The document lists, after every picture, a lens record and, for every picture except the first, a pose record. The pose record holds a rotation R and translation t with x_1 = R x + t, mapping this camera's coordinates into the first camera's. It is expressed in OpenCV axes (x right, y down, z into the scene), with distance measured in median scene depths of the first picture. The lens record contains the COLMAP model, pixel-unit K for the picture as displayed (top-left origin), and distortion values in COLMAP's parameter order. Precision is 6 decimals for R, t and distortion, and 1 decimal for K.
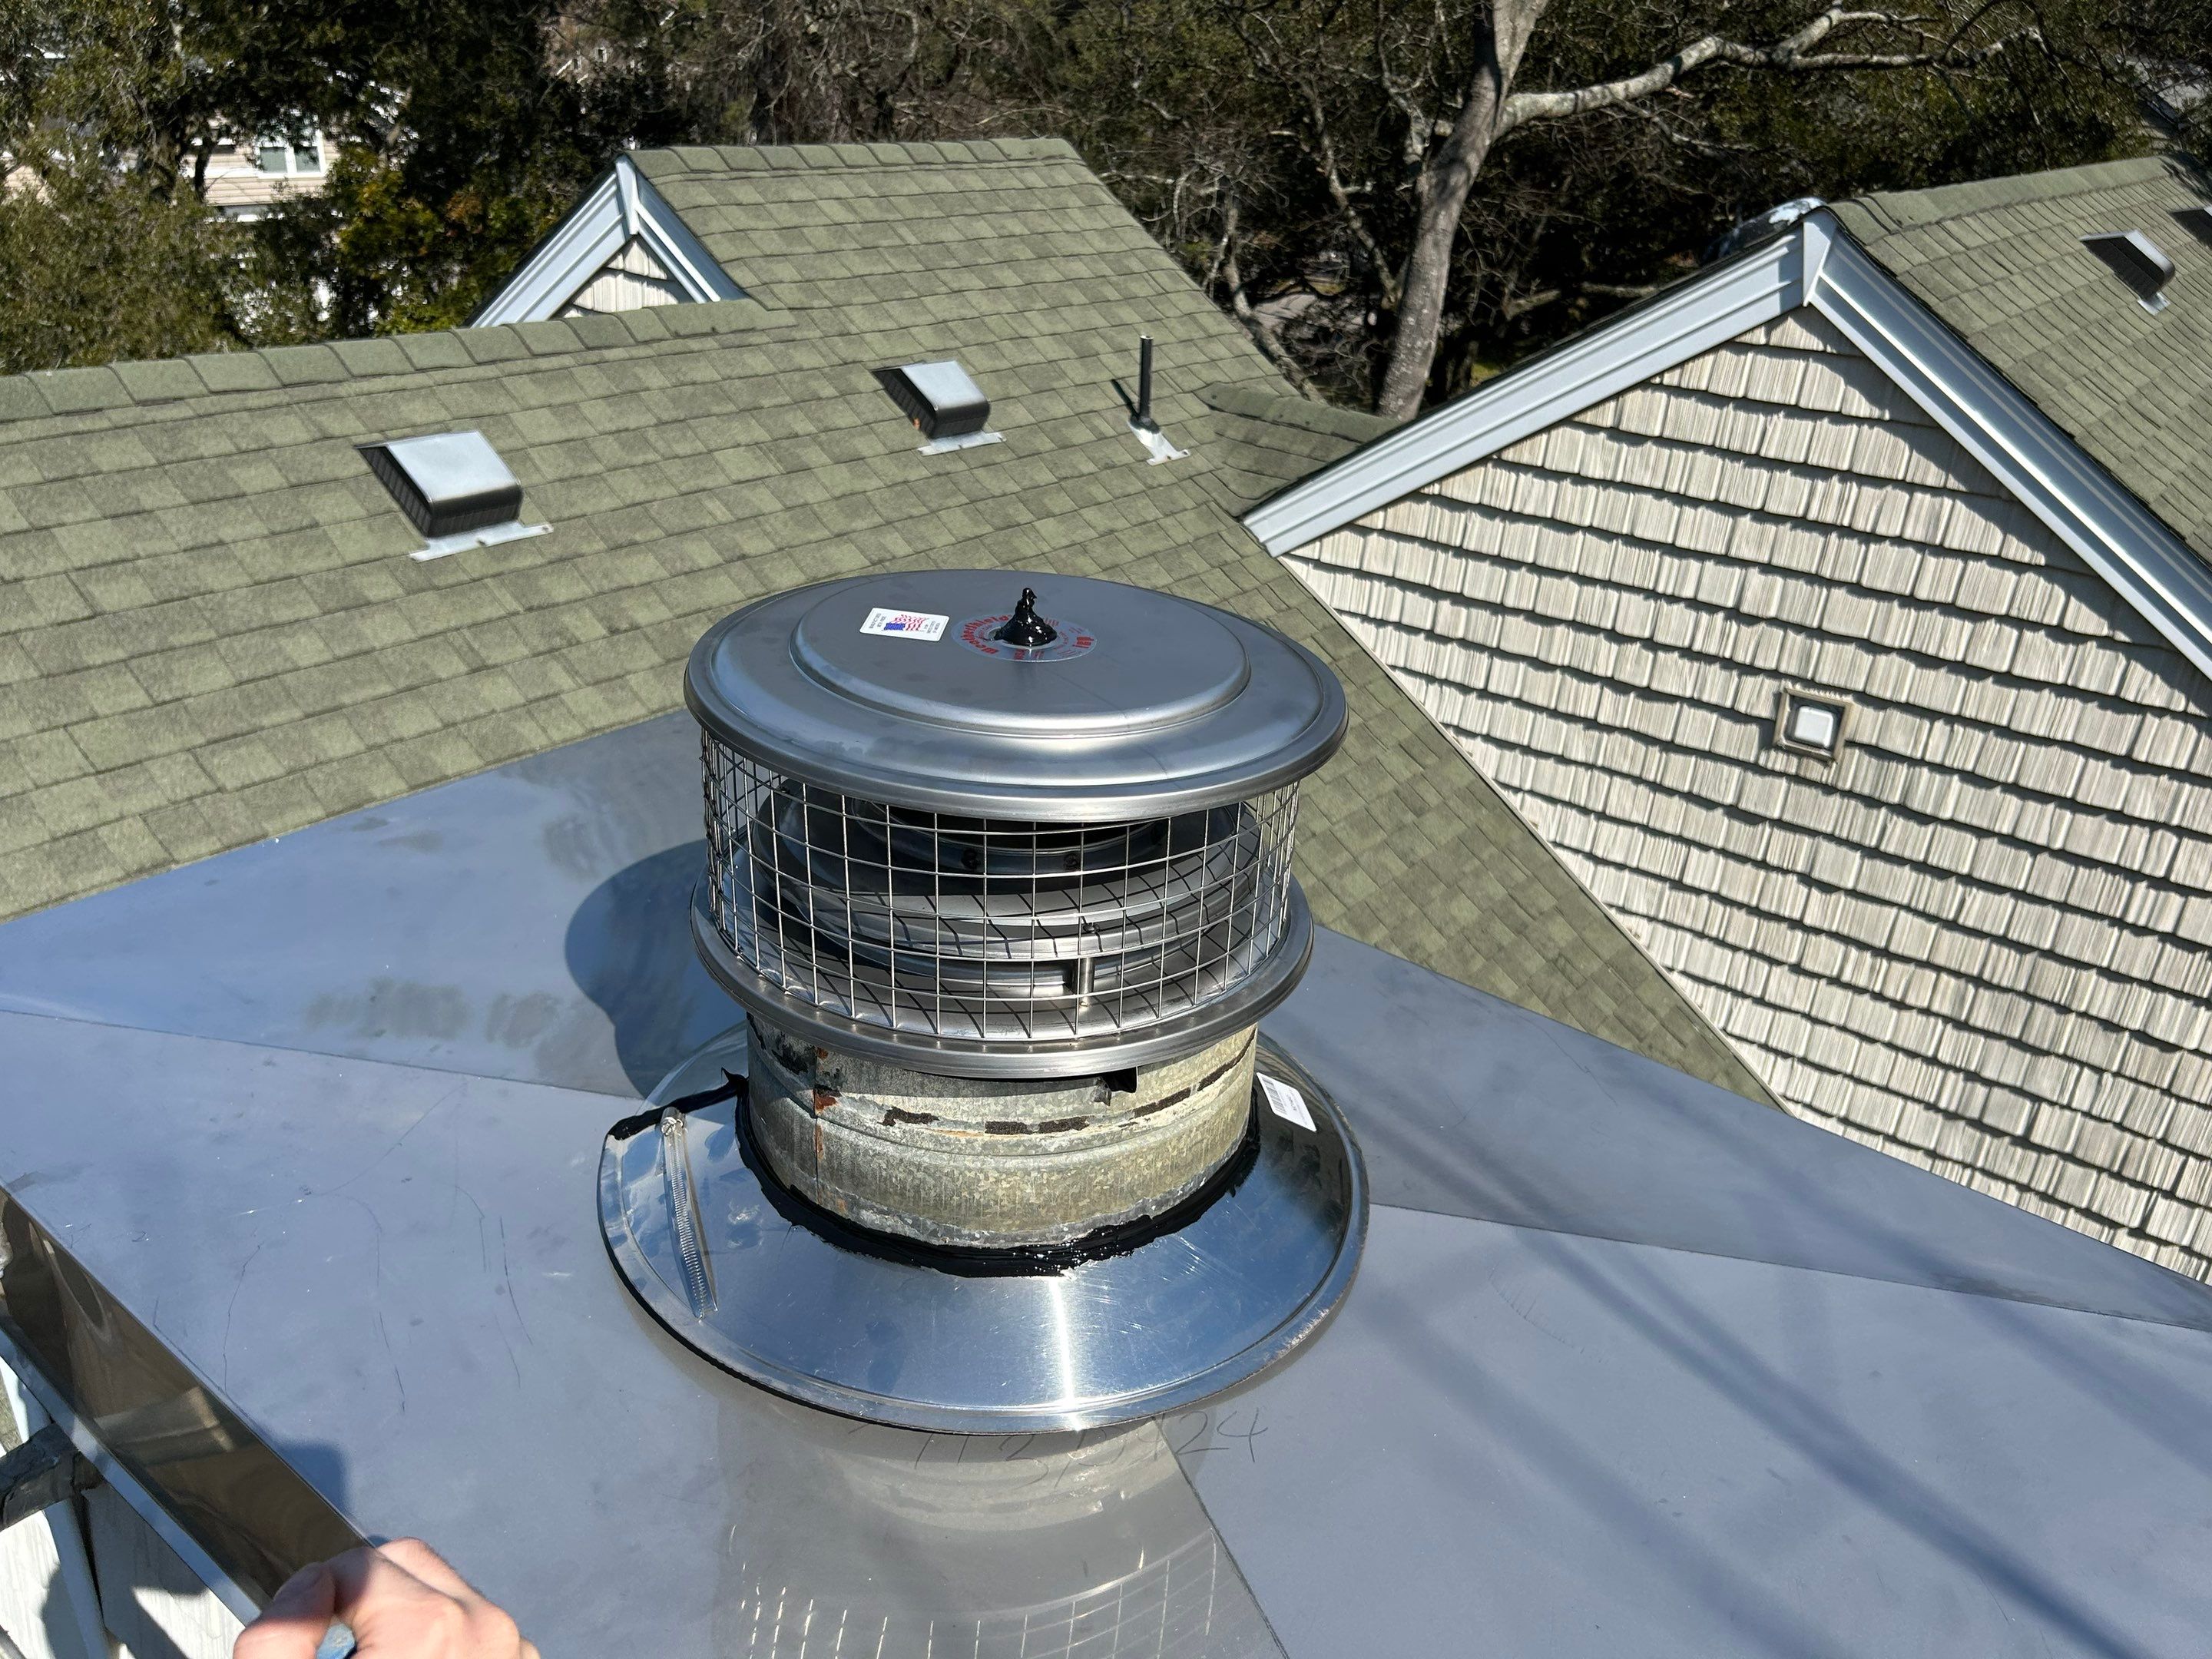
lens RADIAL K [[1692.3, 0, 1106.0], [0, 1692.3, 829.5], [0, 0, 1]] dist [0.065085, -0.131942]
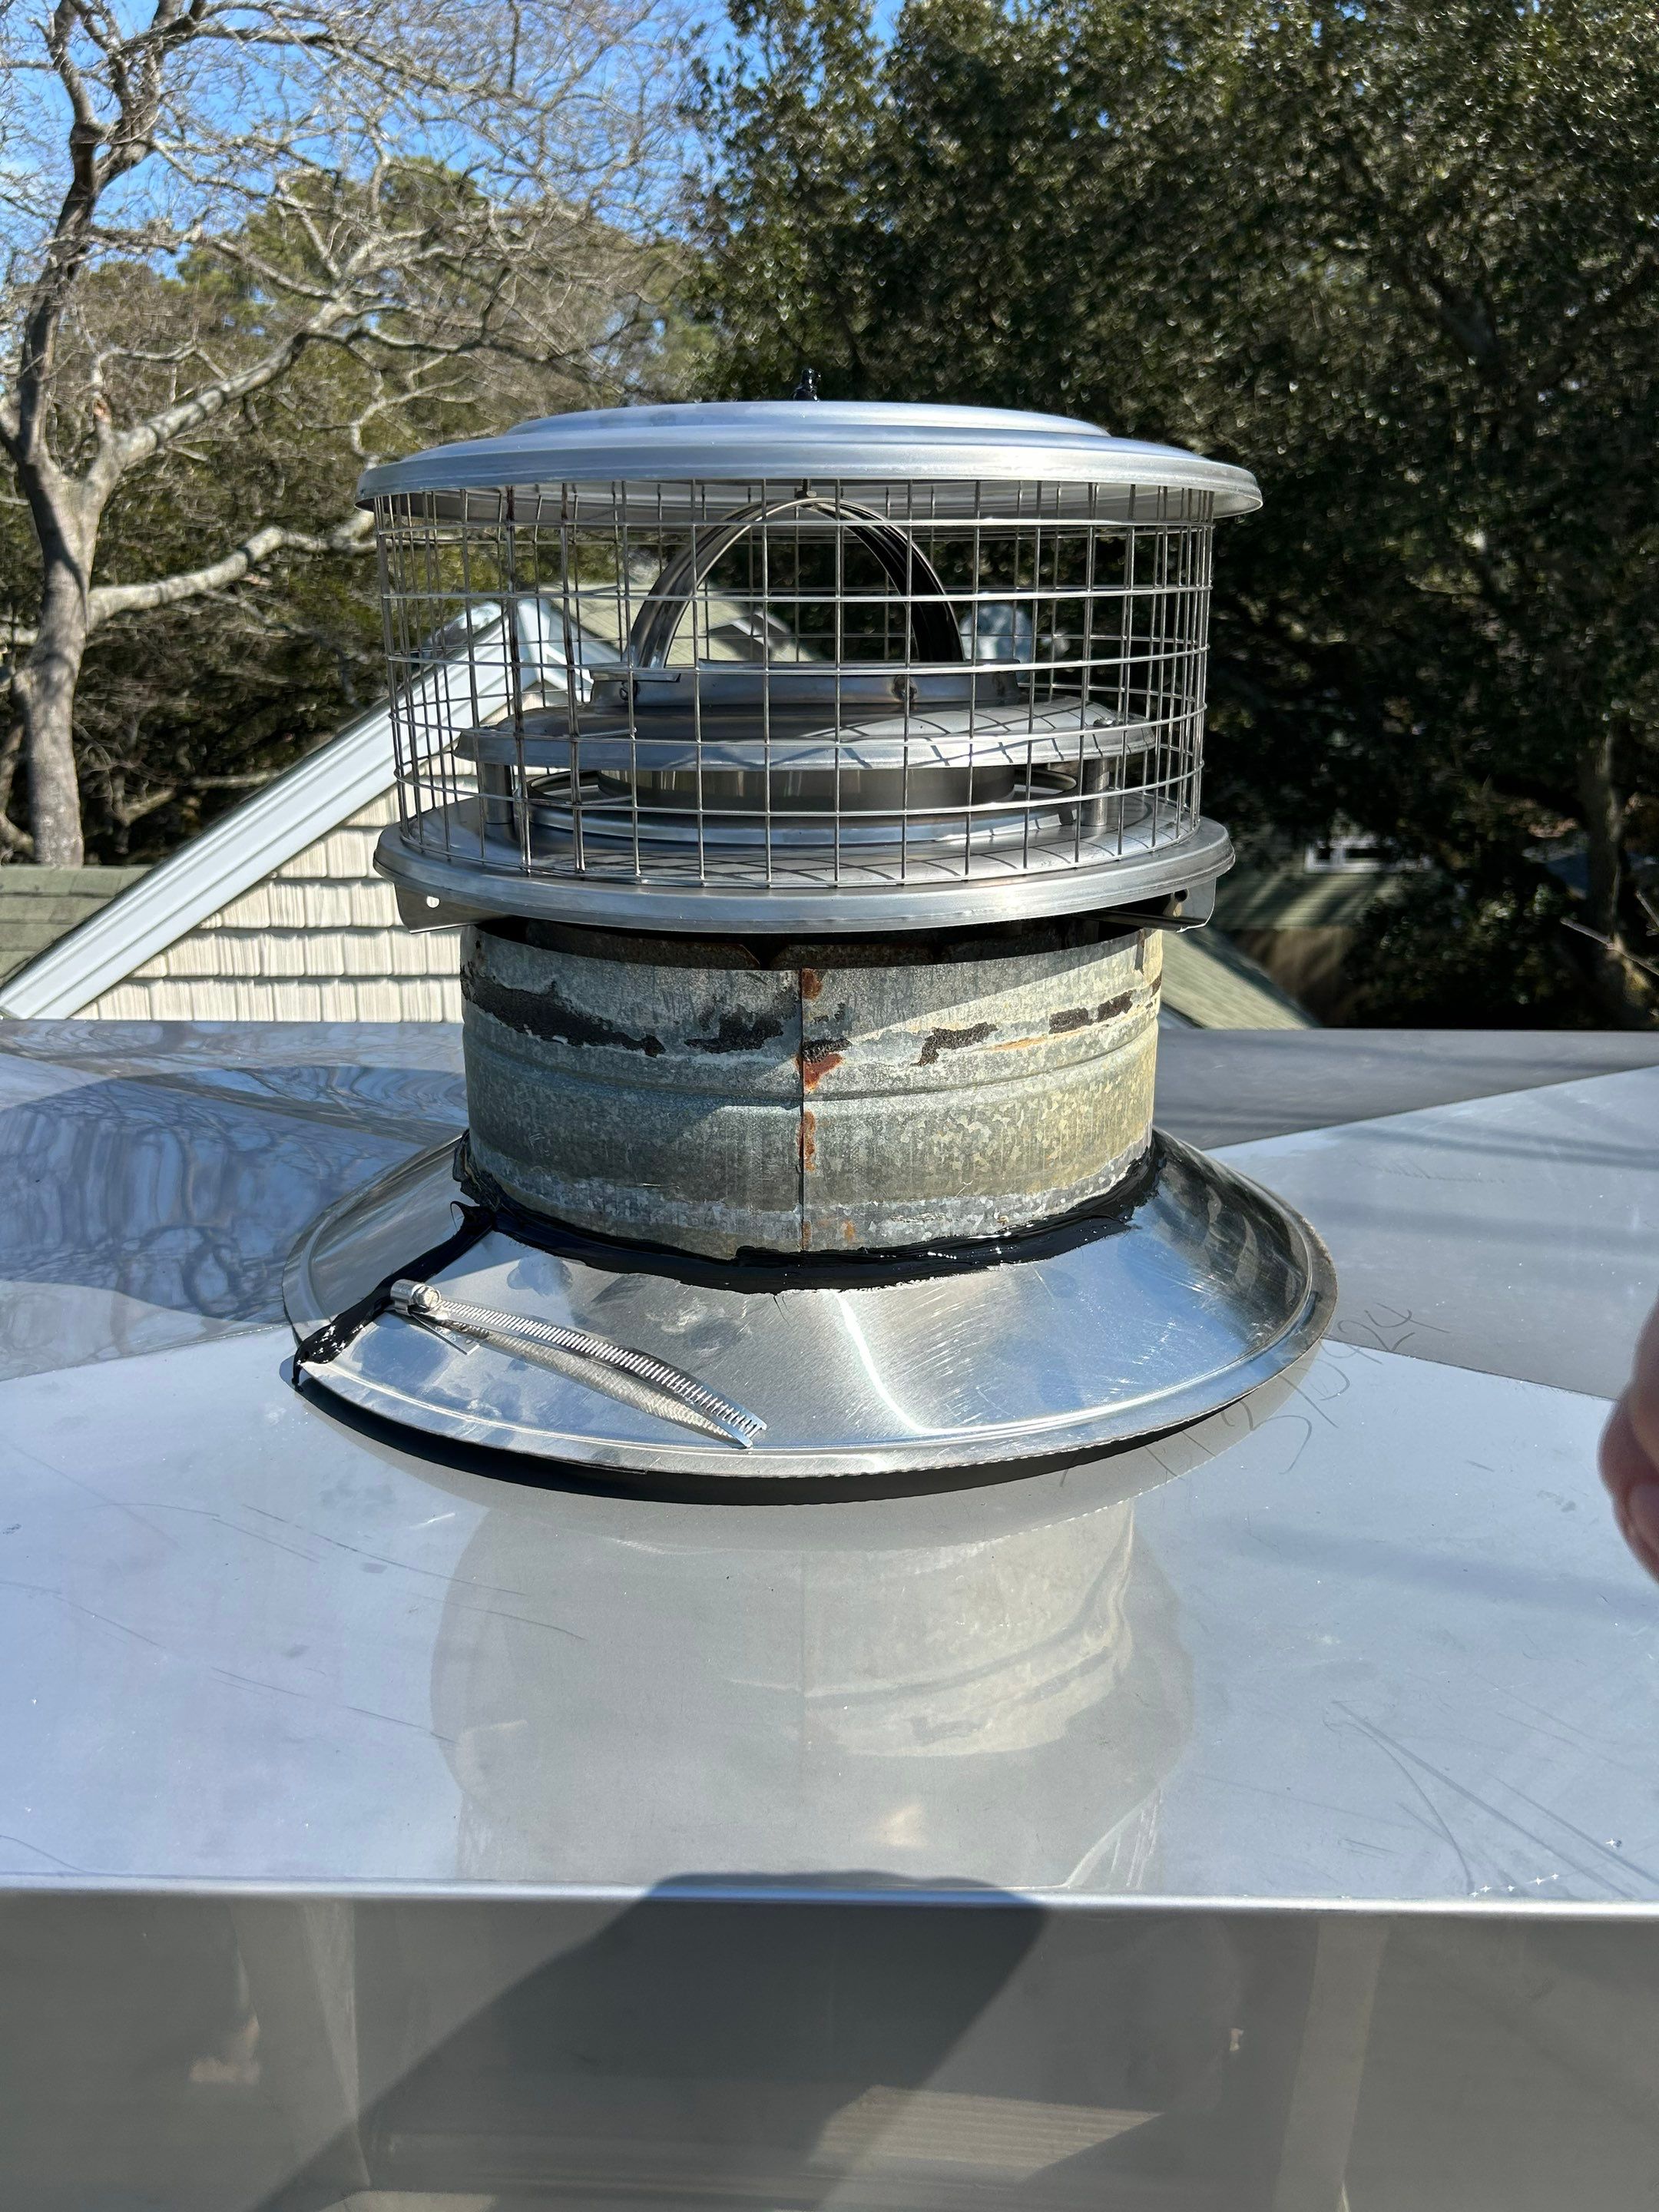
lens RADIAL K [[1691.8, 0, 829.5], [0, 1691.8, 1106.0], [0, 0, 1]] dist [-0.010490, -0.001542]
pose [[0.795431, -0.227680, 0.561651, -0.081625], [0.298041, 0.953896, -0.035410, 0.030077], [-0.527694, 0.195561, 0.826616, 0.066953]]
